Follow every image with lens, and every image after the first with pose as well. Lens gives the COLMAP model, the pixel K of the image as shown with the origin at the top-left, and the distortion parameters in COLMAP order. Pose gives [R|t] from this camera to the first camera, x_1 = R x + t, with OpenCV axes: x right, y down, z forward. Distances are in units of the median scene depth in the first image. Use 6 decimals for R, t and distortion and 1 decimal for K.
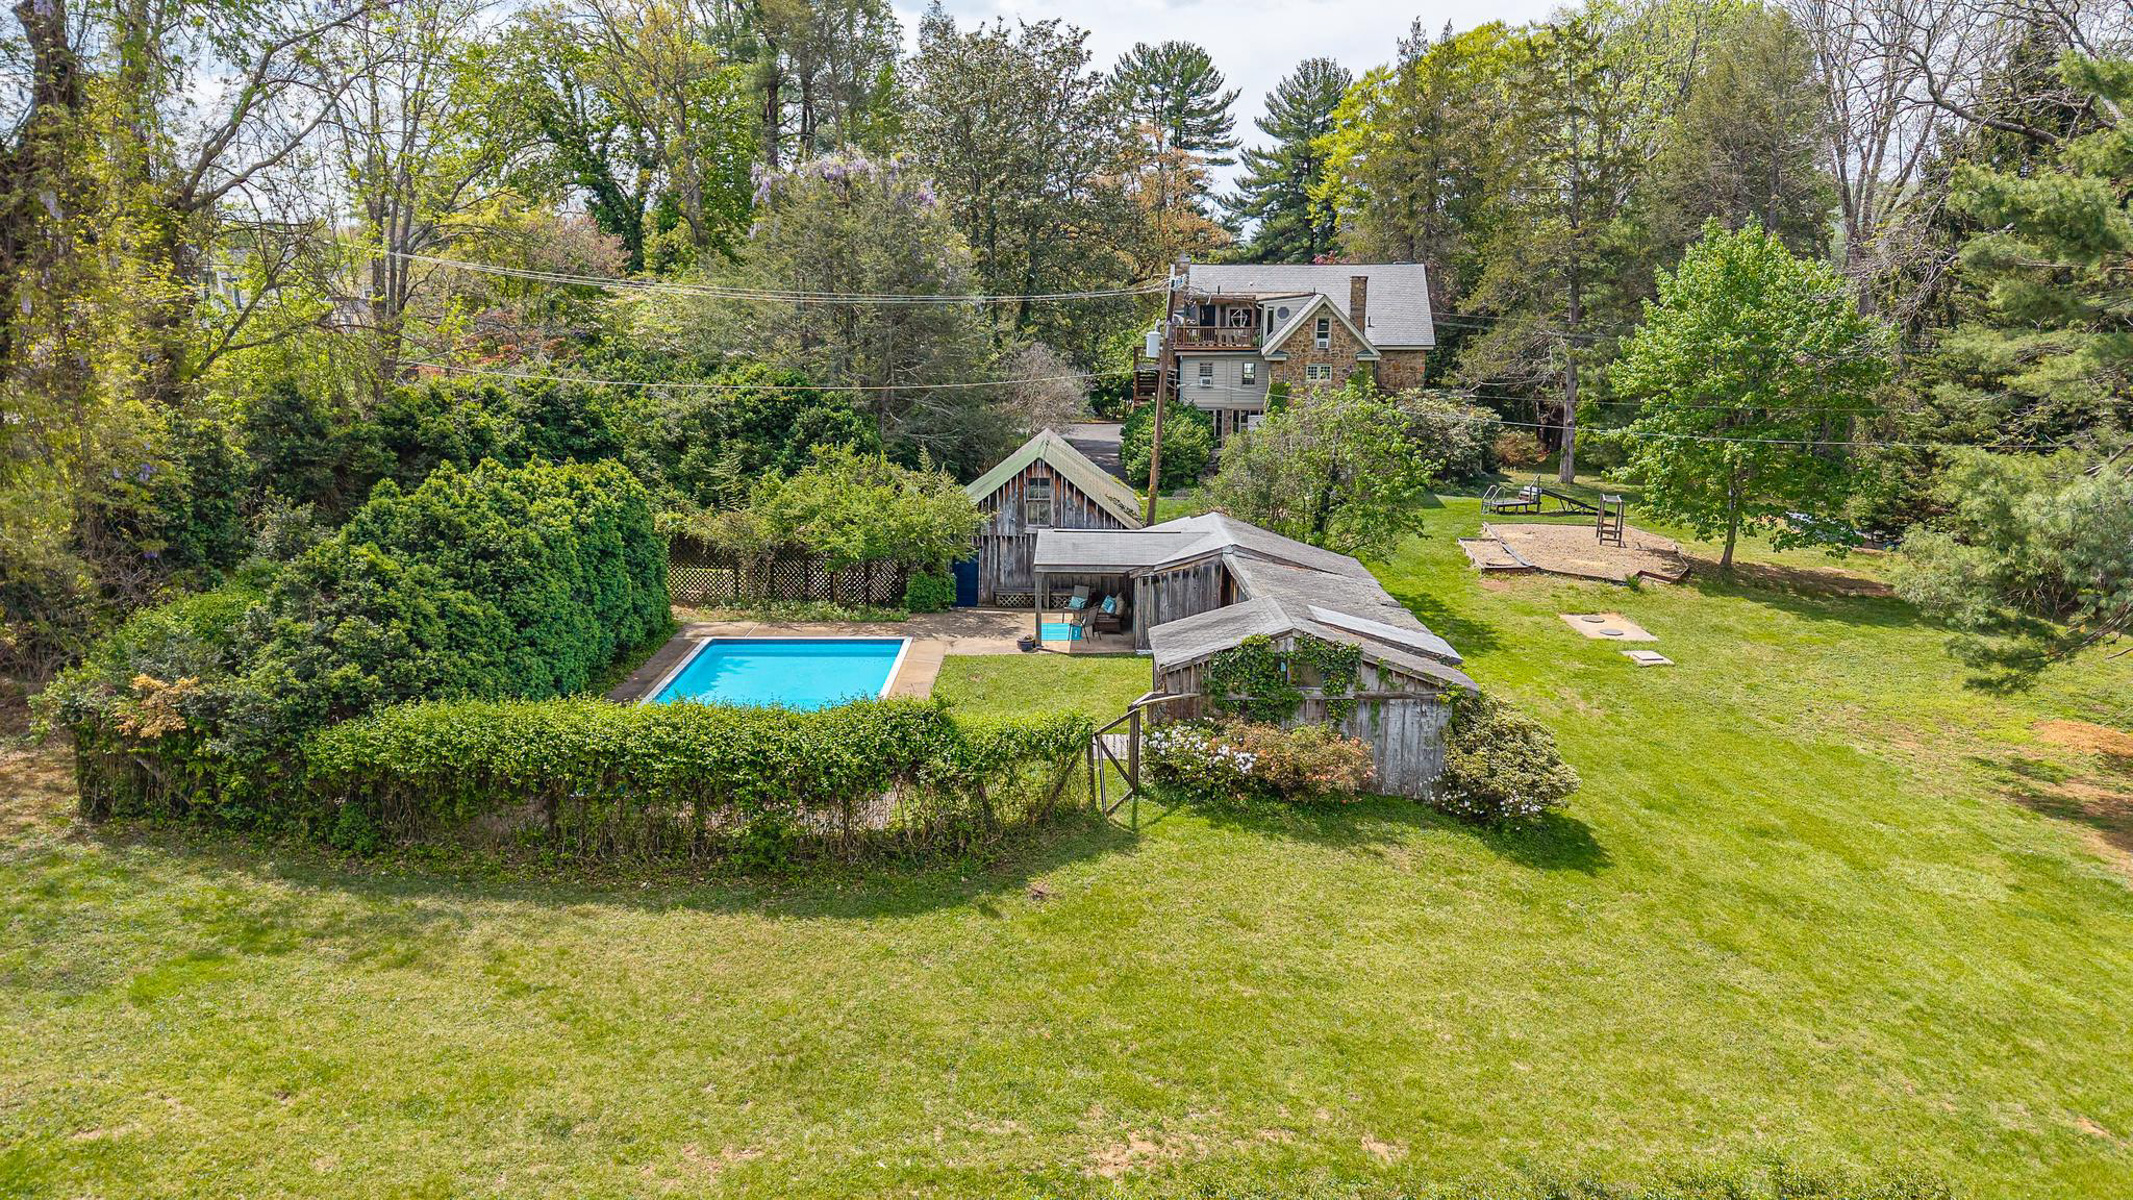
lens RADIAL K [[1442.9, 0, 1066.5], [0, 1442.9, 600.0], [0, 0, 1]] dist [0.046833, -0.000319]
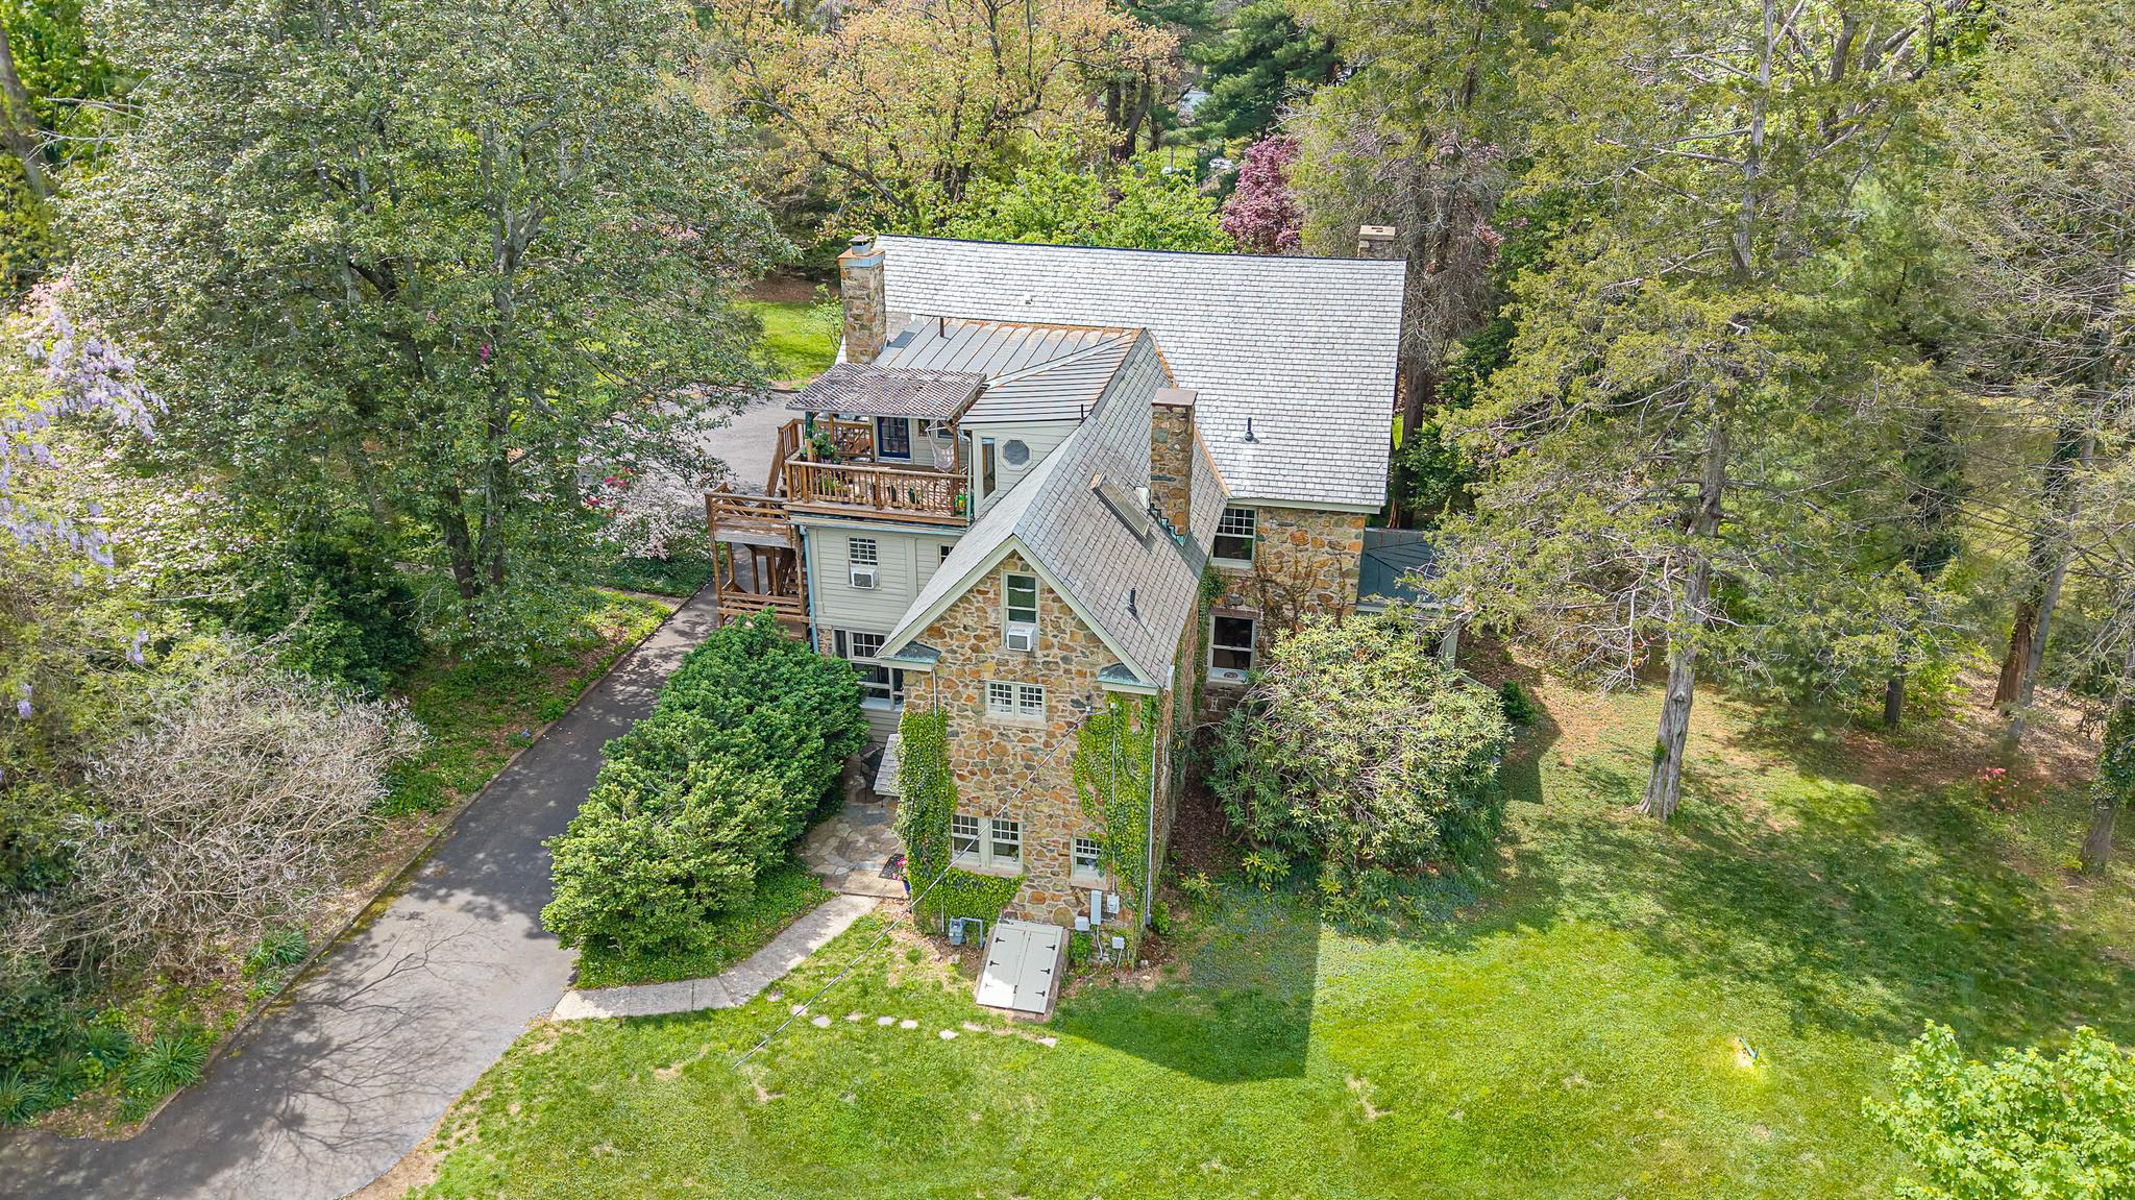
lens RADIAL K [[1615.5, 0, 1067.5], [0, 1615.5, 600.0], [0, 0, 1]] dist [0.100259, 0.000672]
pose [[0.995197, 0.036657, -0.090770, 0.206523], [-0.015968, 0.975611, 0.218924, -0.255709], [0.096582, -0.216423, 0.971511, 0.512013]]
